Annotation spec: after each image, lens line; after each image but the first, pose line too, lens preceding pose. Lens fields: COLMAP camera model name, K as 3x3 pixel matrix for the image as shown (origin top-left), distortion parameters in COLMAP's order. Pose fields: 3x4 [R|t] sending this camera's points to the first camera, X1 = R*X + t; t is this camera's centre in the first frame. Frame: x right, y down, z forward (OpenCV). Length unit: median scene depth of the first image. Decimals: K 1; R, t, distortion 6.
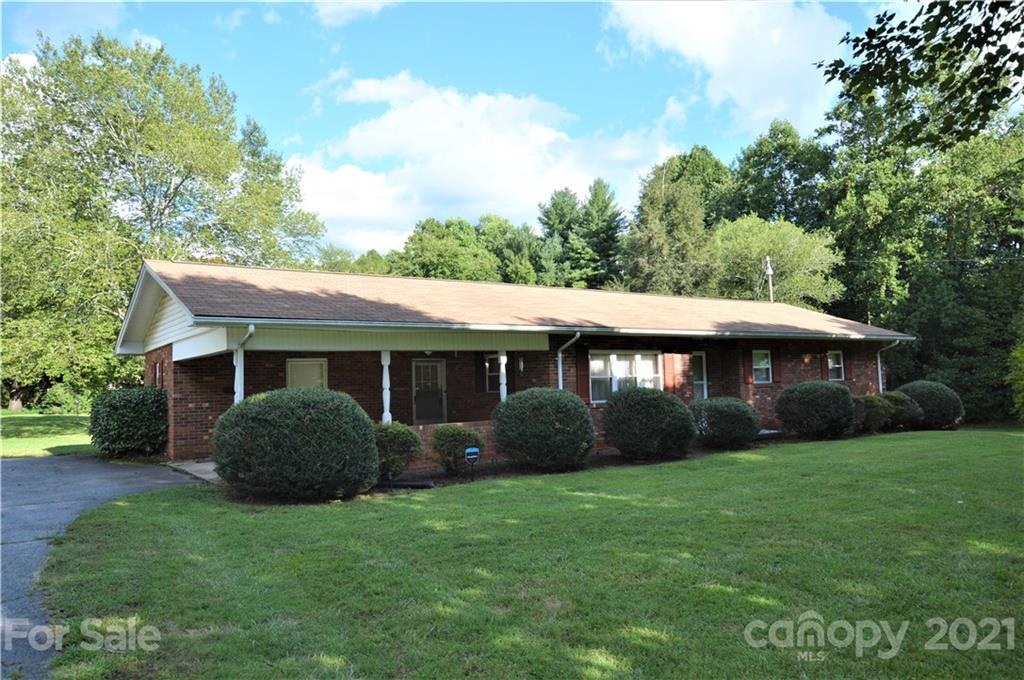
lens RADIAL K [[665.1, 0, 512.0], [0, 665.1, 340.0], [0, 0, 1]] dist [0.003549, 0.001314]
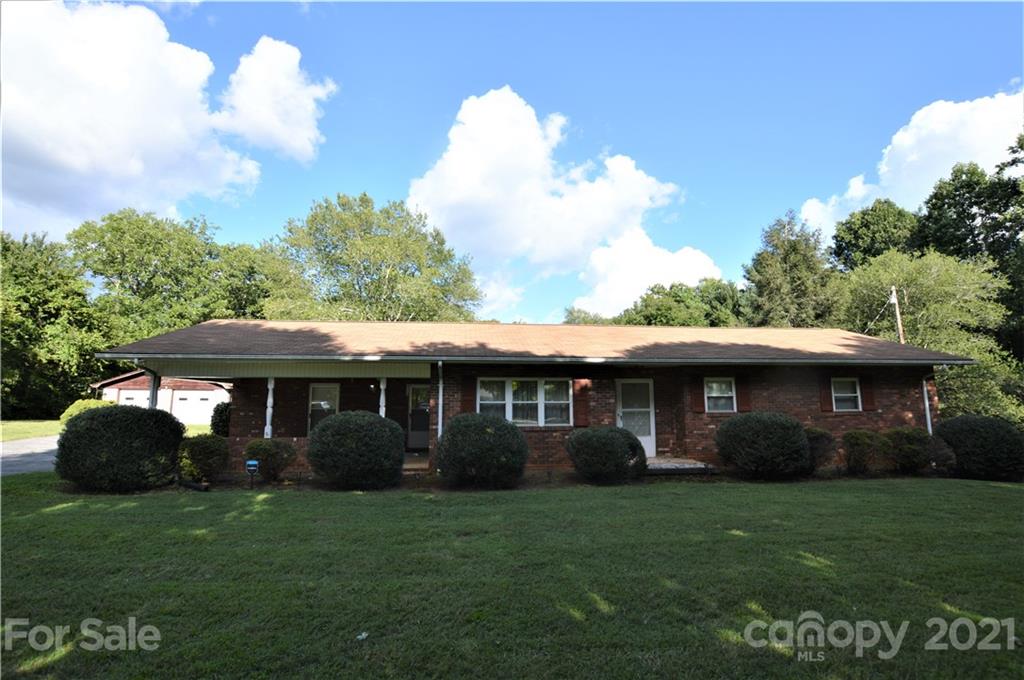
lens RADIAL K [[446.7, 0, 526.9], [0, 446.7, 341.0], [0, 0, 1]] dist [-0.028875, -0.000423]
pose [[0.883246, -0.038572, -0.467321, 0.165094], [0.006982, 0.997582, -0.069144, 0.002079], [0.468858, 0.057809, 0.881380, 0.118796]]
